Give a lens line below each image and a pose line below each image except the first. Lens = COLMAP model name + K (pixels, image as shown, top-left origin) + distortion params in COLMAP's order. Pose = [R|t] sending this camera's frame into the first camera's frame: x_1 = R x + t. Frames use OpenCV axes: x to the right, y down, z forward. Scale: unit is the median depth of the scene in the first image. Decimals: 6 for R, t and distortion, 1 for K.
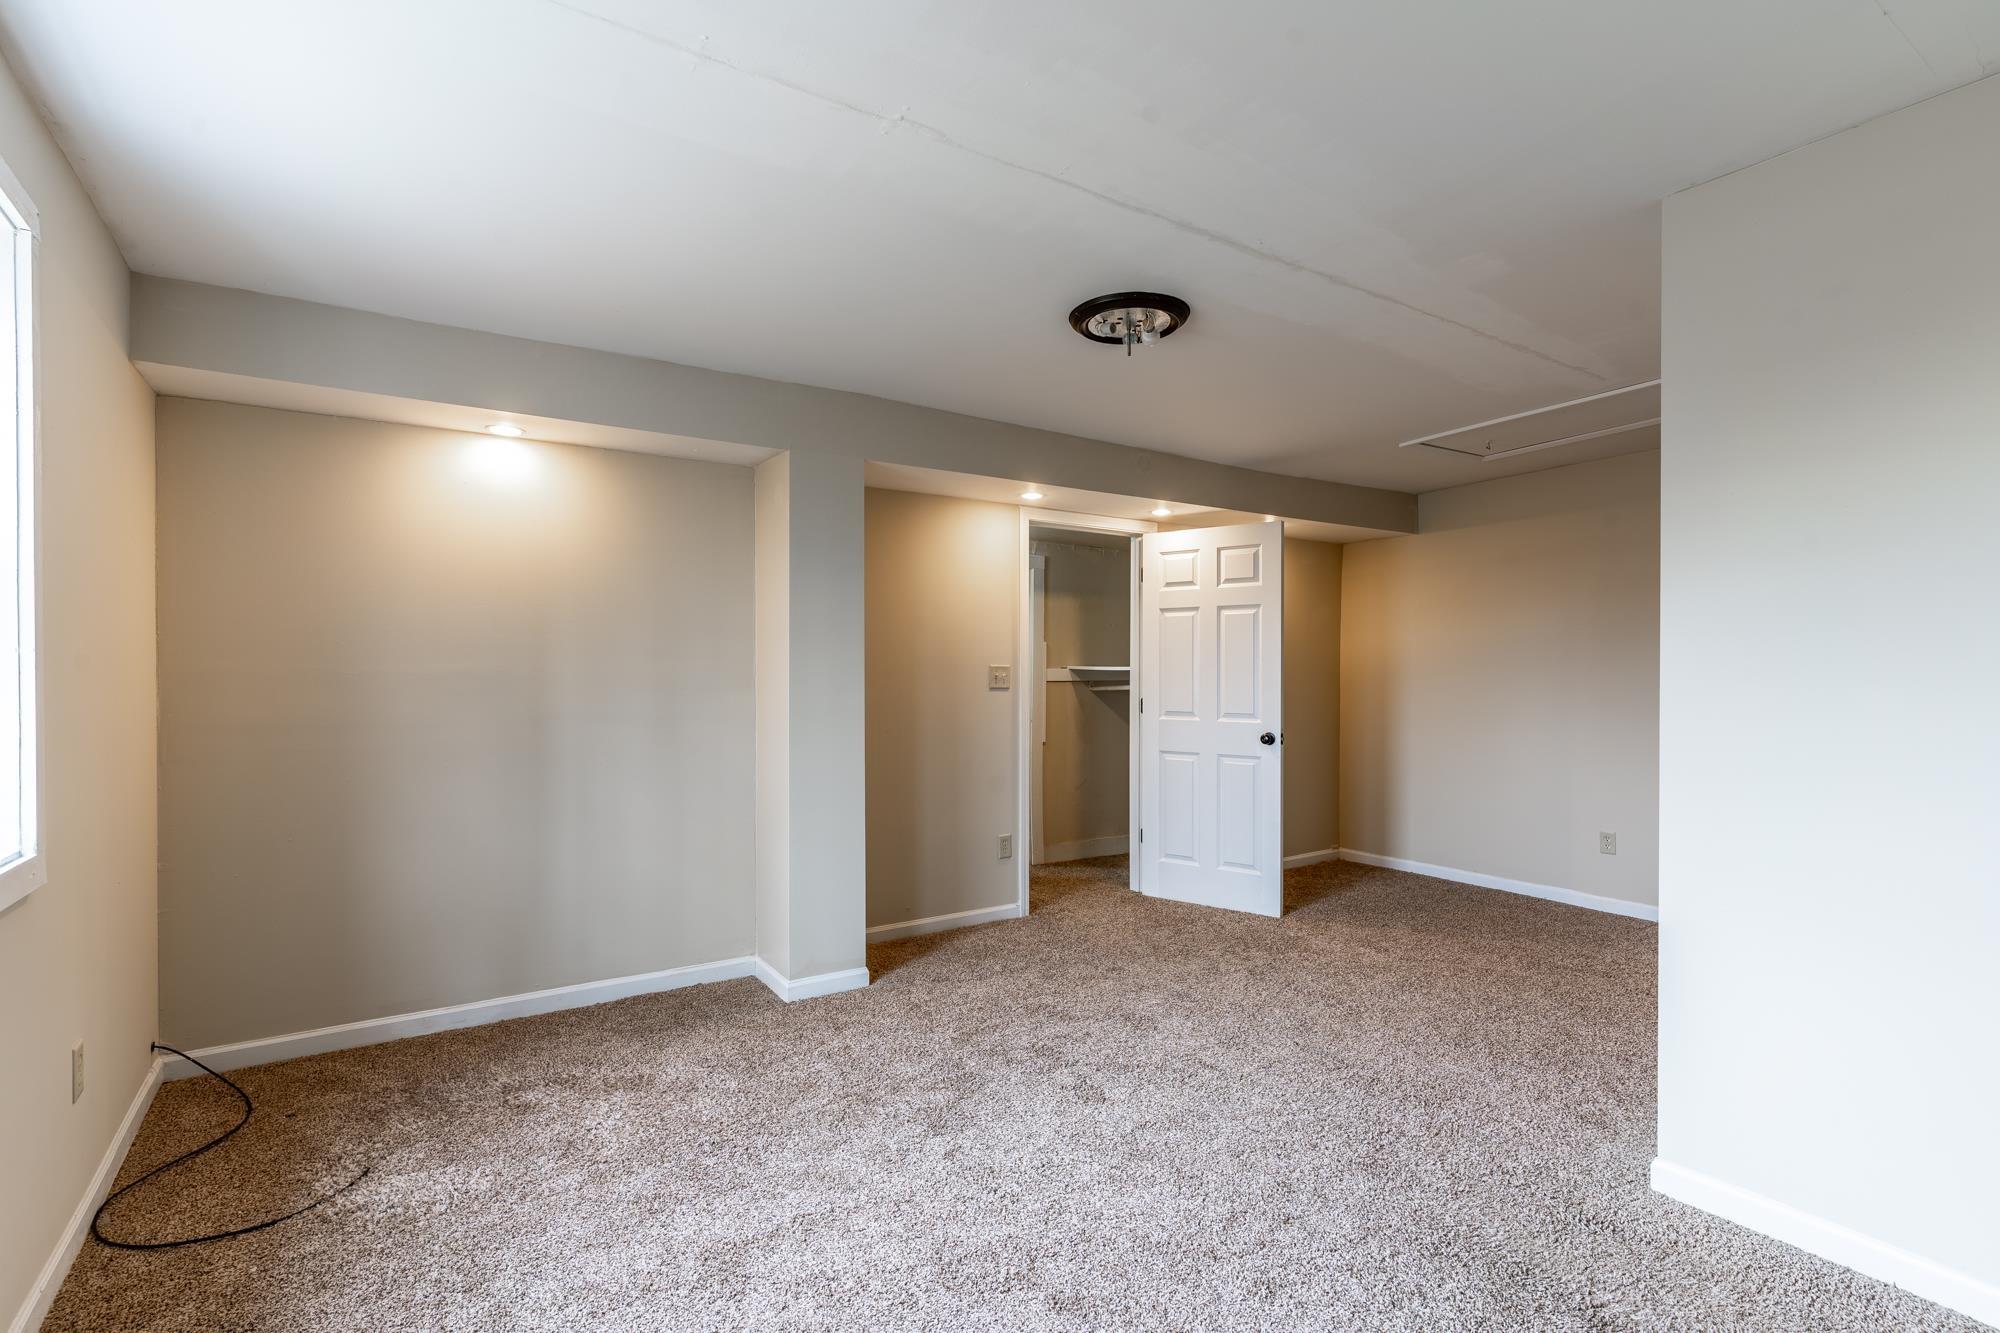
lens RADIAL K [[965.8, 0, 1004.7], [0, 965.8, 662.6], [0, 0, 1]] dist [0.003893, -0.001652]
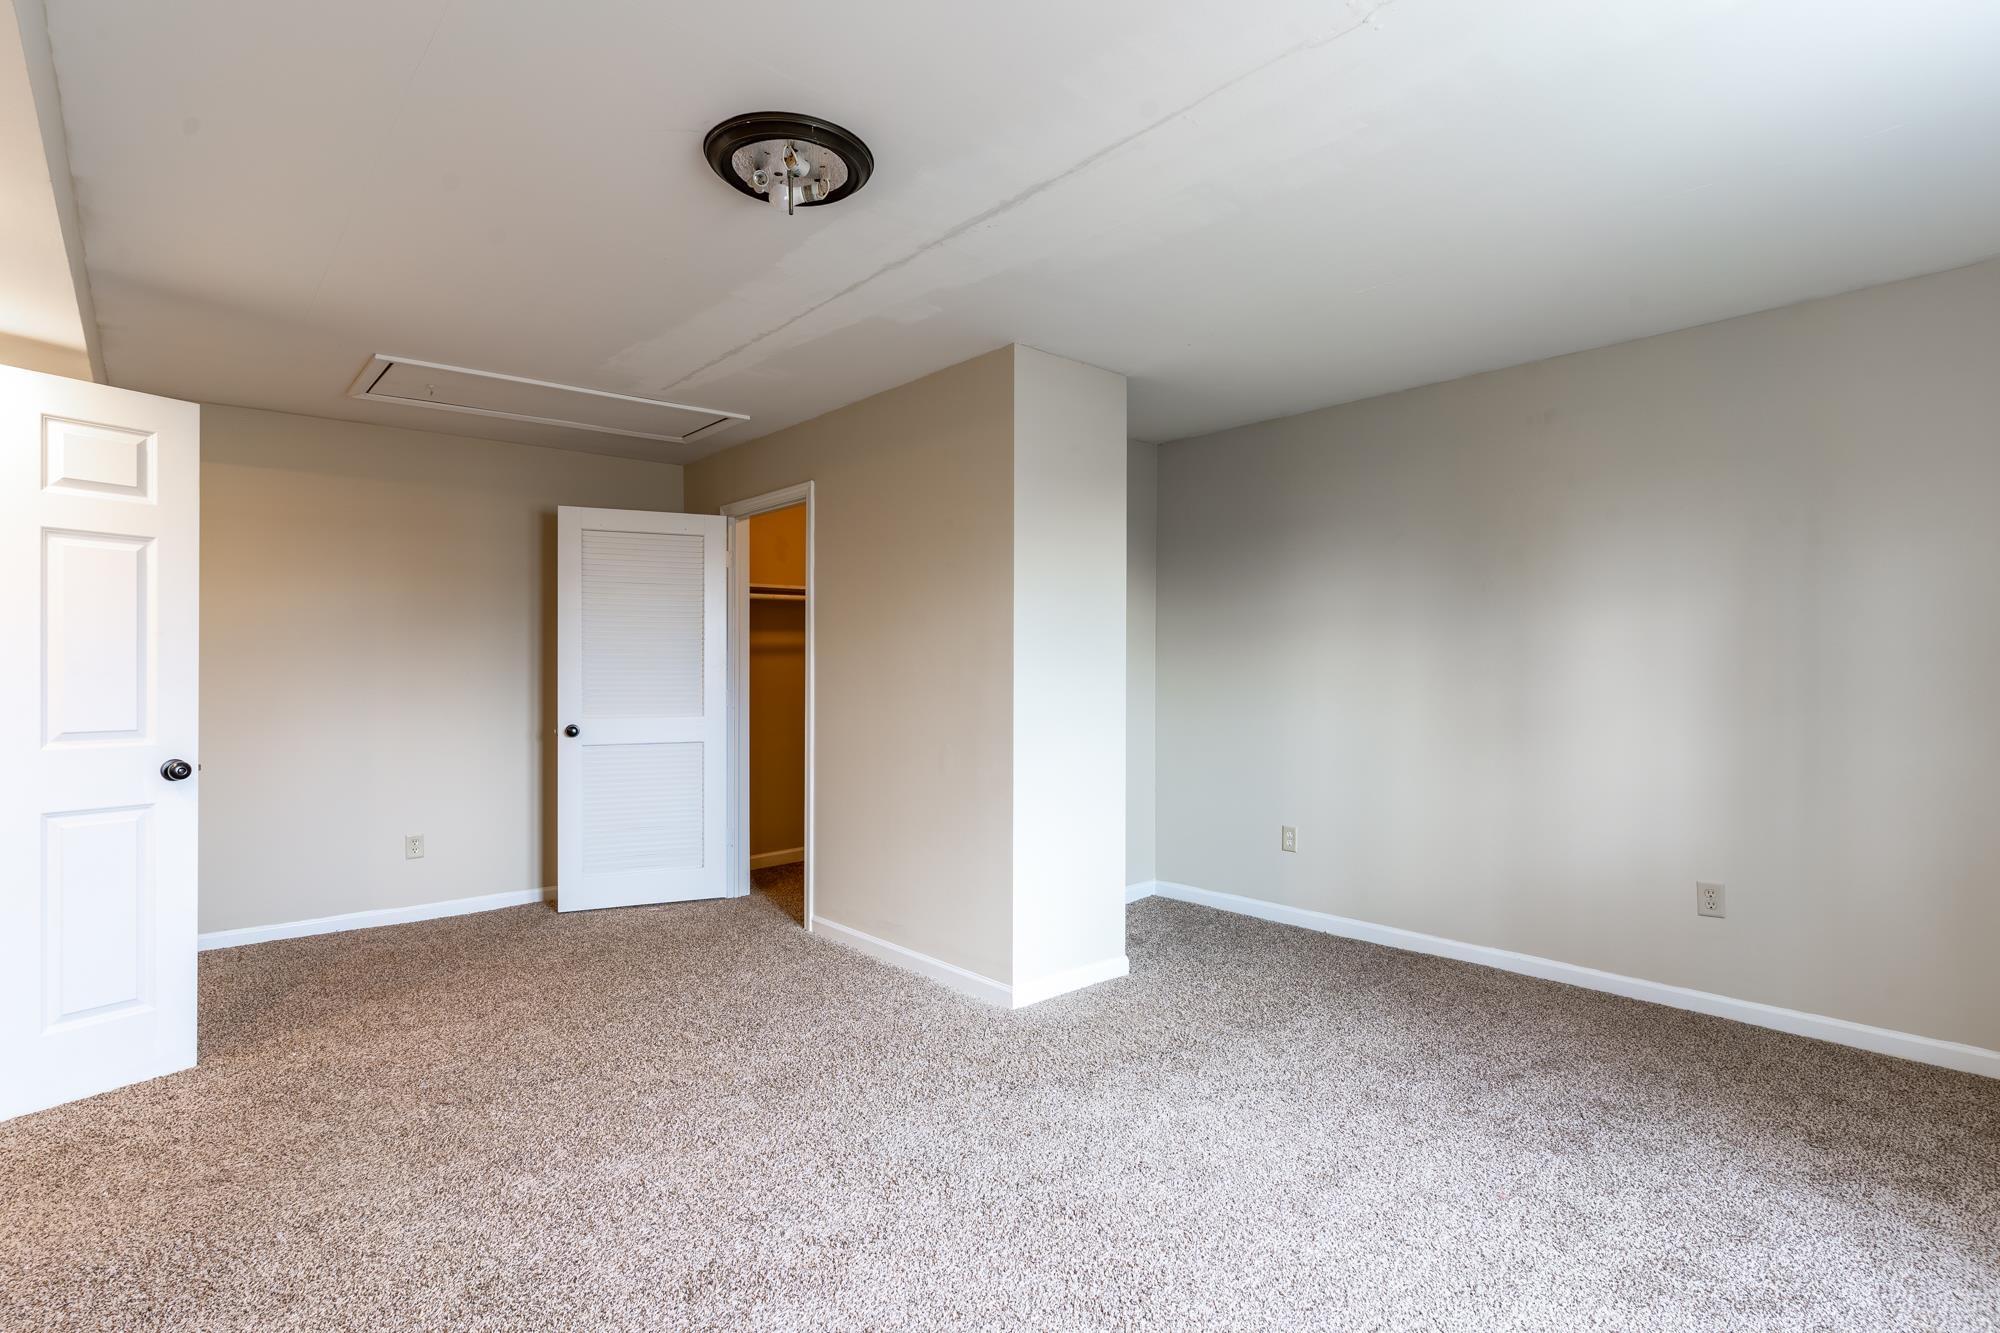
lens RADIAL K [[965.8, 0, 1008.0], [0, 965.8, 671.1], [0, 0, 1]] dist [0.003893, -0.001652]
pose [[-0.128649, -0.001626, 0.991689, -0.368164], [-0.009806, 0.999952, 0.000368, 0.013712], [-0.991642, -0.009677, -0.128659, 0.568146]]
